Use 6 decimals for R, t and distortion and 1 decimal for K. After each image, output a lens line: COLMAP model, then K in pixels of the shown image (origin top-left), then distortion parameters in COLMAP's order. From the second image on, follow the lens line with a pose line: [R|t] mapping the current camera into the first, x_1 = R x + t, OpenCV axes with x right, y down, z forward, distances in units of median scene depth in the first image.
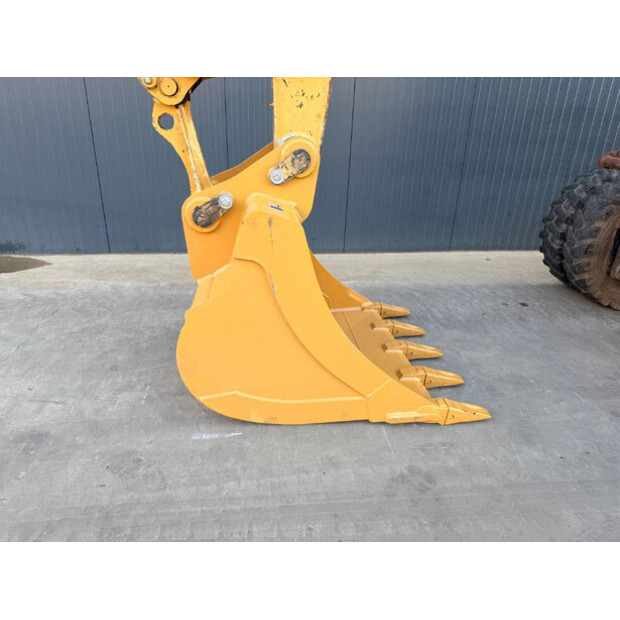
lens RADIAL K [[448.2, 0, 310.0], [0, 448.2, 310.0], [0, 0, 1]] dist [-0.000535, -0.005873]
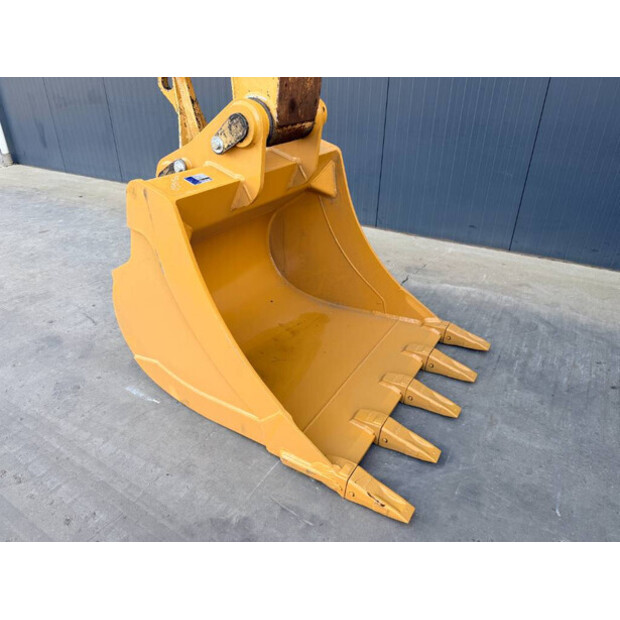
lens RADIAL K [[461.4, 0, 310.0], [0, 461.4, 310.0], [0, 0, 1]] dist [-0.013409, -0.004819]
pose [[0.778217, 0.271873, -0.566095, 0.647192], [-0.230365, 0.962179, 0.145411, -0.153293], [0.584218, 0.017247, 0.811413, 0.366032]]
